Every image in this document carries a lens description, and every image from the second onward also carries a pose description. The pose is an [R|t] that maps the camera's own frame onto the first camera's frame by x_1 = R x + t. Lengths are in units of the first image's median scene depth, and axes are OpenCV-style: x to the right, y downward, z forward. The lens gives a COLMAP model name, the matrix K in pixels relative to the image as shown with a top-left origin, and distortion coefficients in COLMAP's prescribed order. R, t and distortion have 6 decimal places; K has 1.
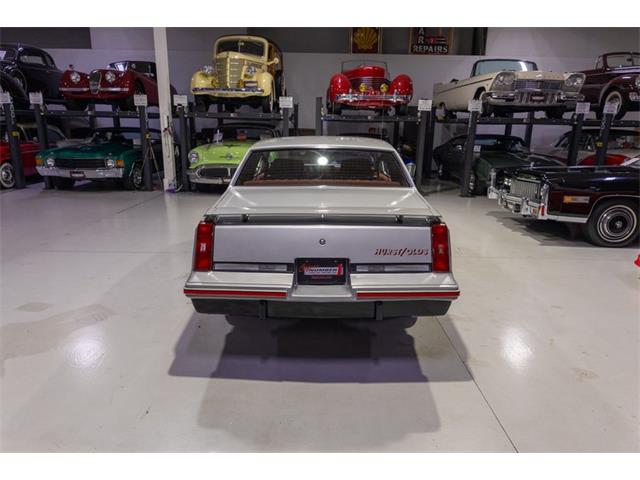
lens RADIAL K [[447.1, 0, 317.1], [0, 447.1, 238.9], [0, 0, 1]] dist [0.010376, -0.003390]
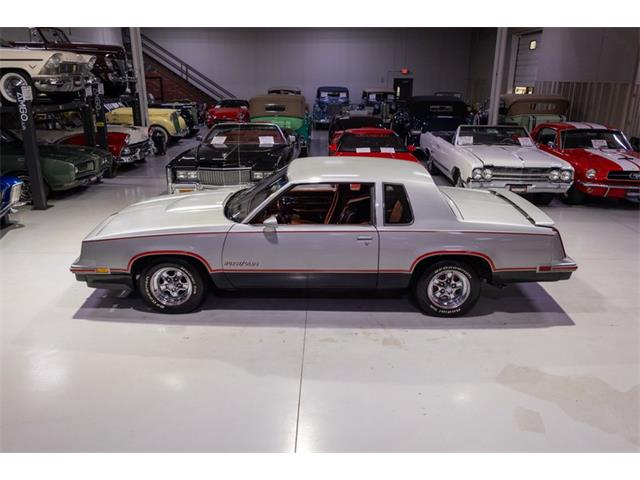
lens RADIAL K [[519.6, 0, 320.0], [0, 519.6, 240.0], [0, 0, 1]] dist [-0.003477, -0.014222]
pose [[0.001550, -0.324411, 0.945915, -0.588197], [0.240283, 0.918324, 0.314555, -0.227503], [-0.970702, 0.226800, 0.079373, 0.499195]]
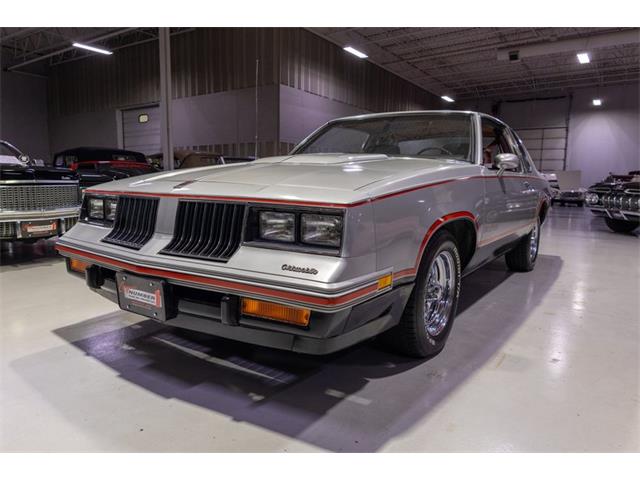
lens RADIAL K [[443.6, 0, 322.2], [0, 443.6, 235.8], [0, 0, 1]] dist [0.000681, -0.001577]
pose [[-0.830869, -0.095003, 0.548299, -0.155957], [0.108875, 0.938522, 0.327601, -0.156853], [-0.545714, 0.331890, -0.769445, 0.908363]]
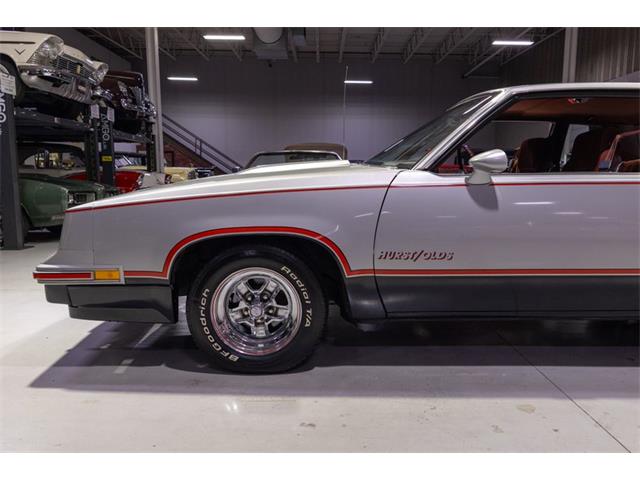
lens RADIAL K [[512.1, 0, 333.4], [0, 512.1, 247.1], [0, 0, 1]] dist [0.011609, -0.002123]
pose [[-0.031205, -0.150195, 0.988164, -0.326914], [0.239283, 0.958774, 0.153284, -0.106369], [-0.970448, 0.241234, 0.006021, 0.661708]]
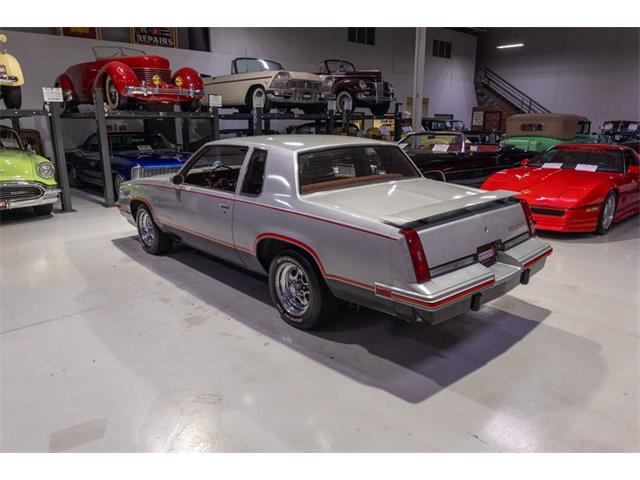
lens RADIAL K [[455.2, 0, 320.0], [0, 455.2, 240.0], [0, 0, 1]] dist [0.008454, -0.000881]
pose [[0.732569, -0.188222, 0.654152, -0.303870], [0.182518, 0.980134, 0.077620, -0.037768], [-0.655766, 0.062533, 0.752370, 0.124746]]
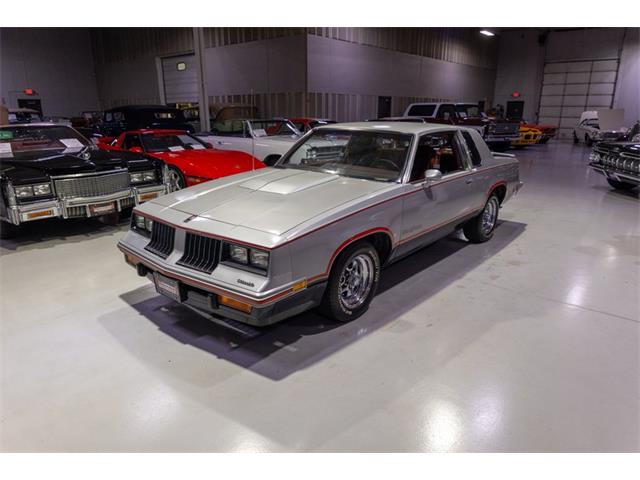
lens RADIAL K [[443.9, 0, 322.1], [0, 443.9, 237.8], [0, 0, 1]] dist [0.009426, -0.004796]
pose [[-0.772501, -0.190421, 0.605790, -0.270110], [0.145076, 0.875827, 0.460304, -0.244977], [-0.618219, 0.443471, -0.648952, 0.939880]]
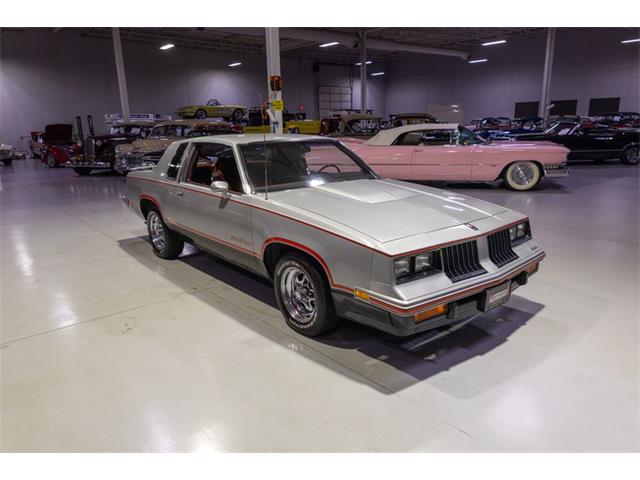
lens RADIAL K [[459.4, 0, 318.2], [0, 459.4, 237.5], [0, 0, 1]] dist [0.008803, 0.001685]
pose [[-0.760763, 0.164167, -0.627924, 0.302533], [-0.148583, 0.897735, 0.414724, -0.234359], [0.631793, 0.408805, -0.658571, 0.932590]]
